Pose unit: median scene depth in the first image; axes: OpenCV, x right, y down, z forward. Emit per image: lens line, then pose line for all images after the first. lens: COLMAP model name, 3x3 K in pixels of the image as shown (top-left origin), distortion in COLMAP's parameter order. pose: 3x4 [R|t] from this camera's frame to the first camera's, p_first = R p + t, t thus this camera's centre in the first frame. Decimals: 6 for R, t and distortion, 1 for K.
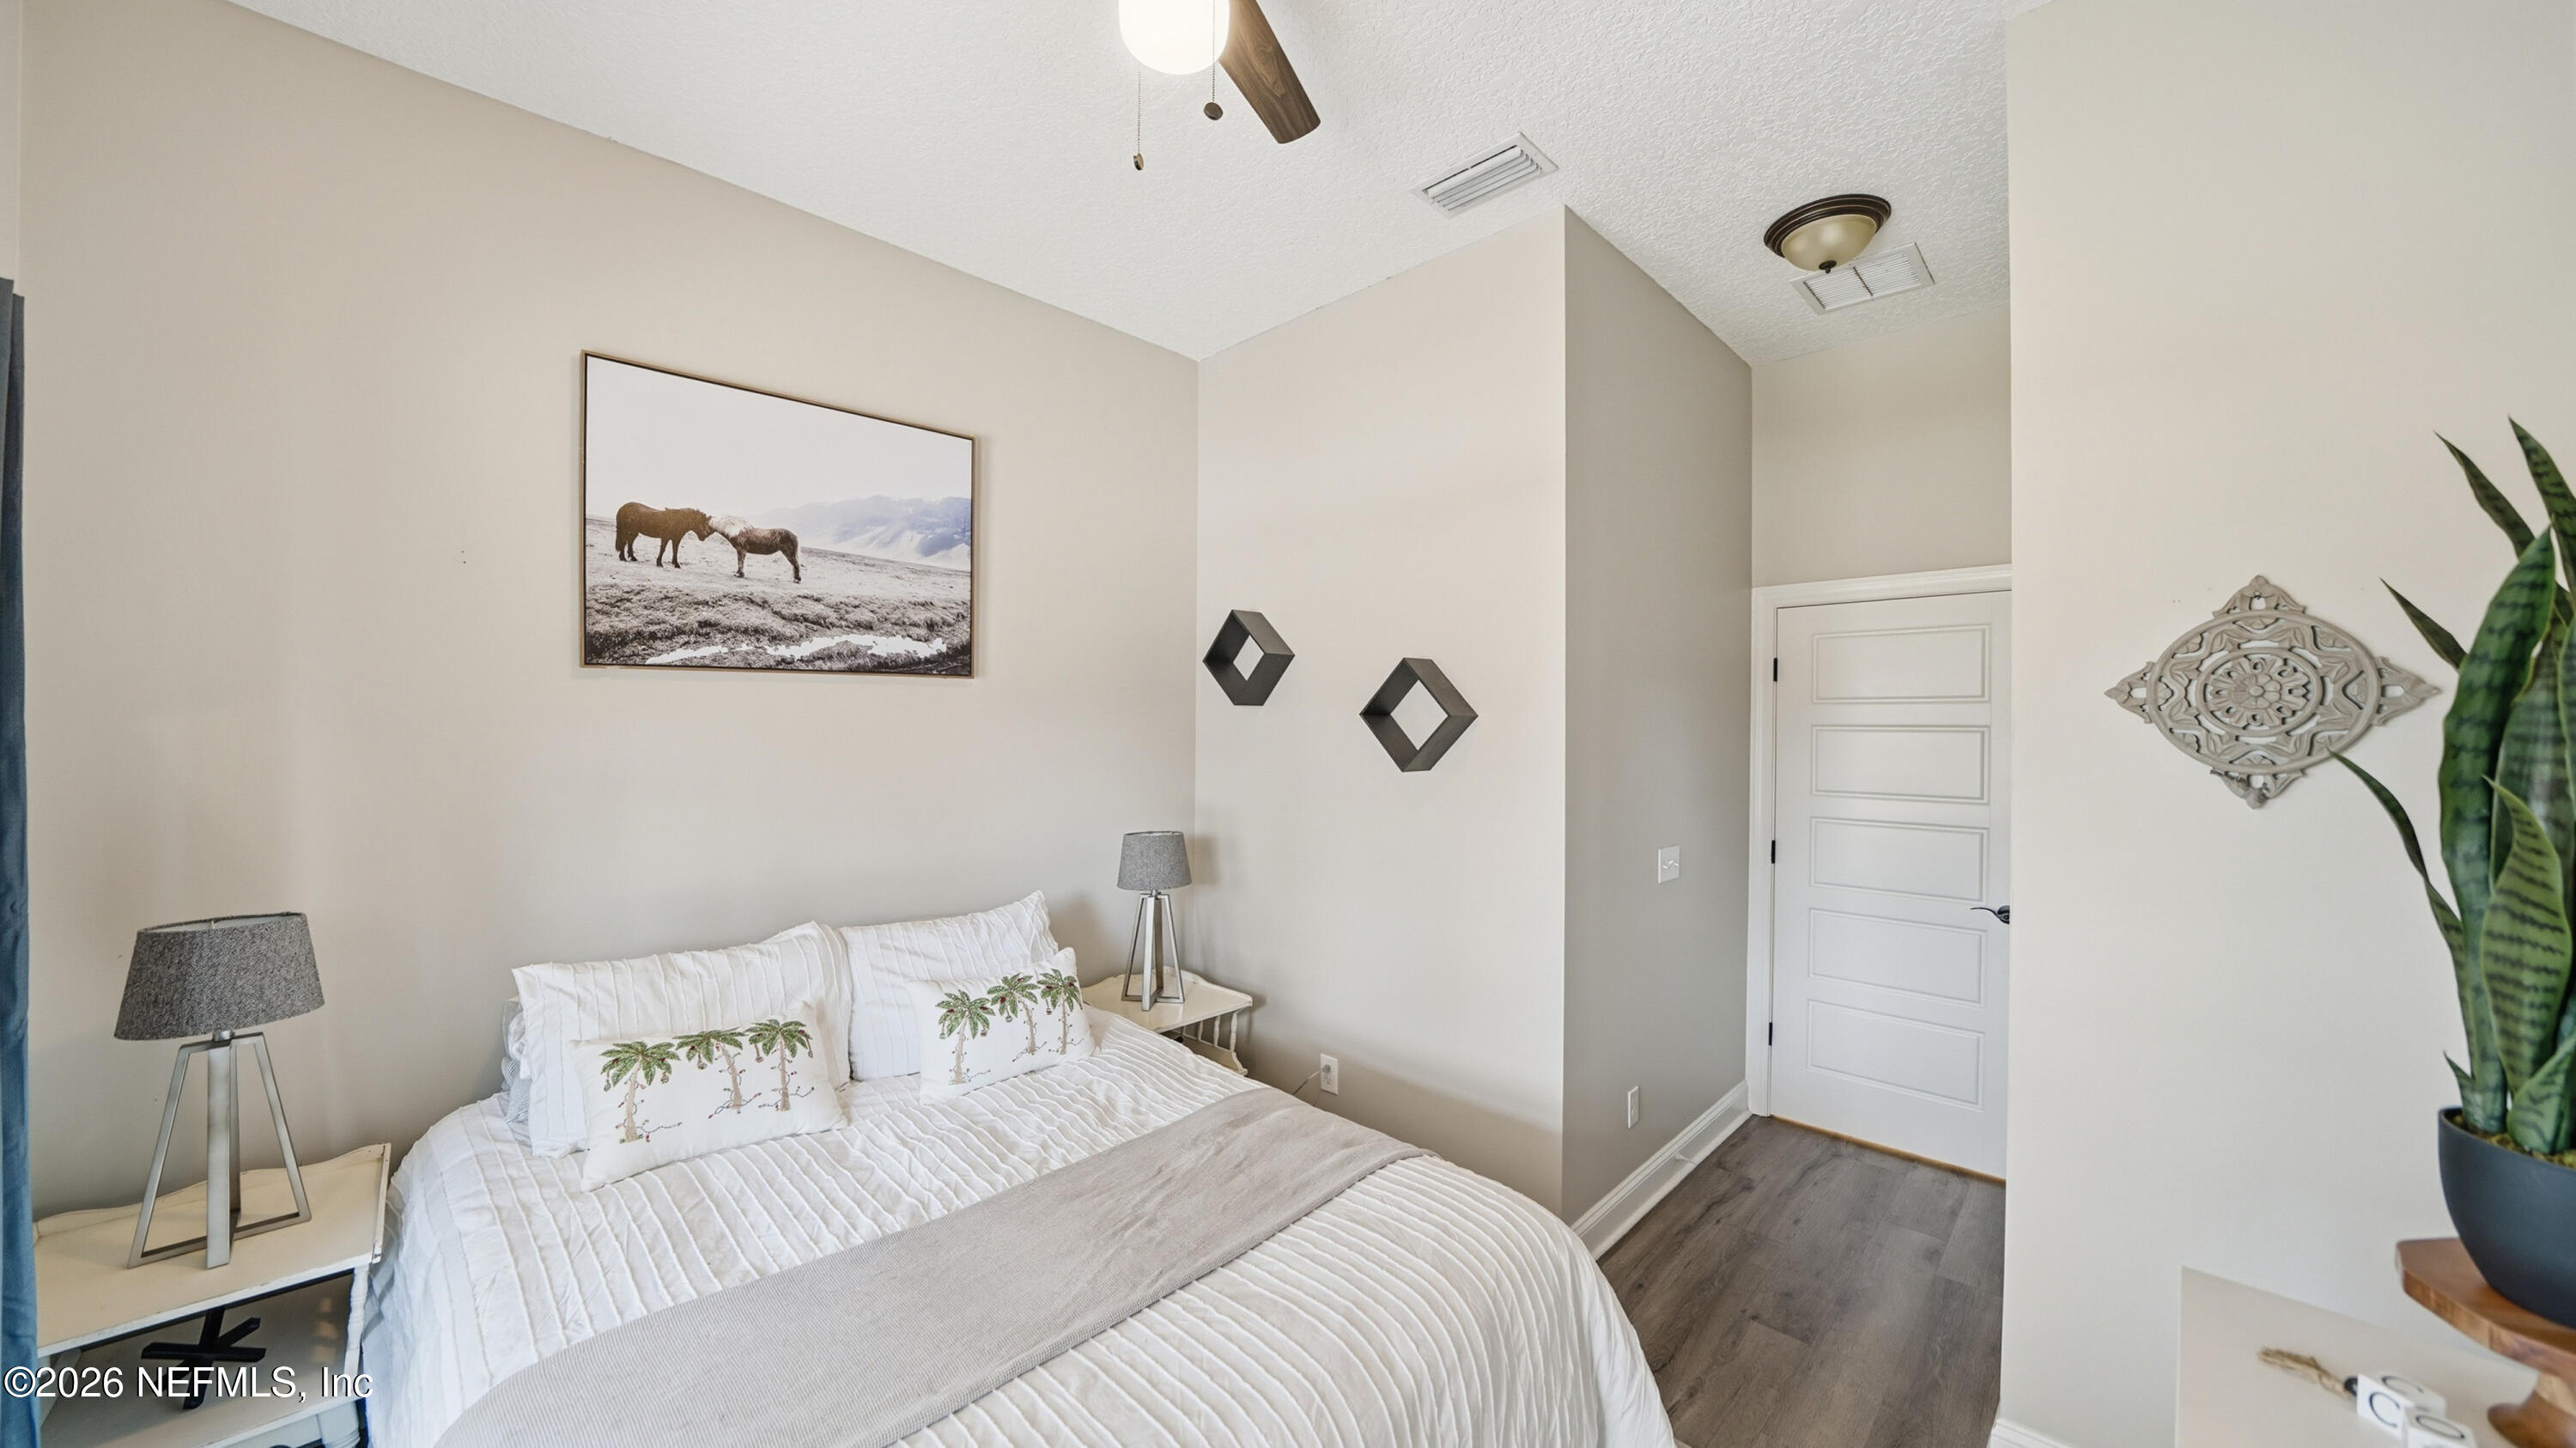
lens RADIAL K [[893.6, 0, 1288.0], [0, 893.6, 724.0], [0, 0, 1]] dist [-0.011673, 0.000274]
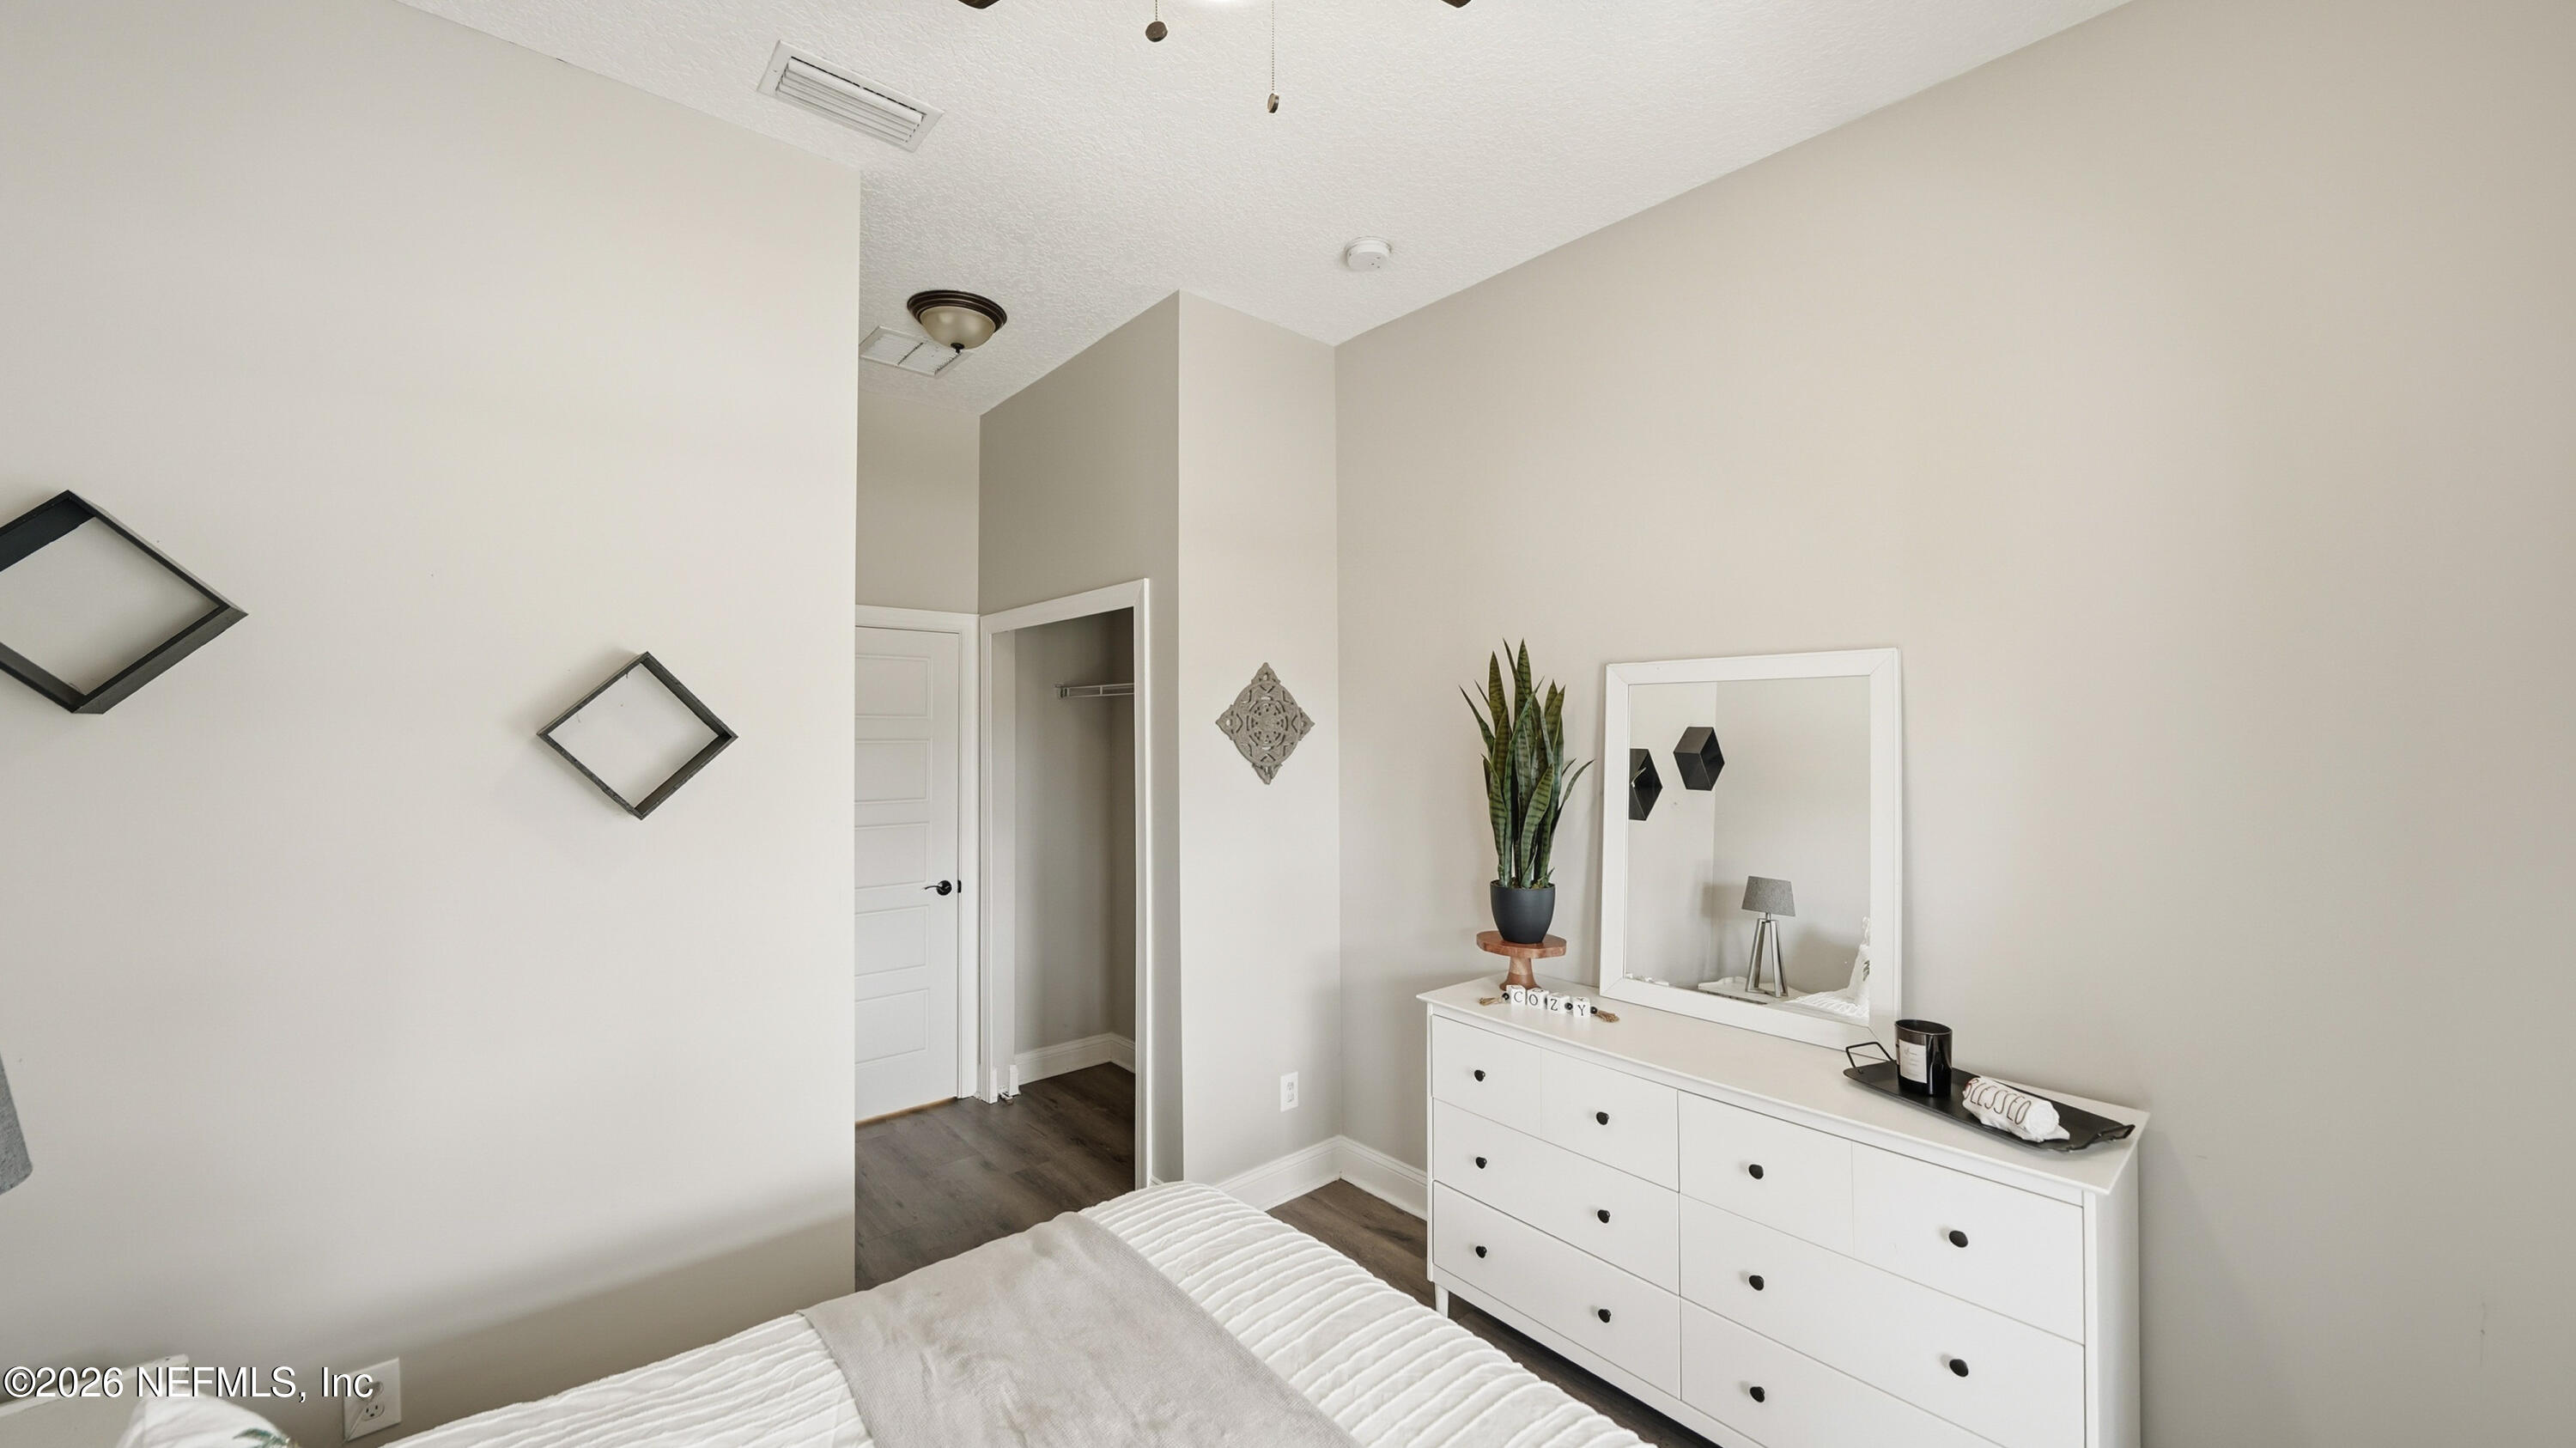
lens RADIAL K [[893.6, 0, 1288.0], [0, 893.6, 724.0], [0, 0, 1]] dist [-0.011673, 0.000274]
pose [[0.097834, 0.012575, 0.995123, -0.790043], [0.006170, 0.999893, -0.013242, -0.009032], [-0.995184, 0.007435, 0.097745, 0.725984]]
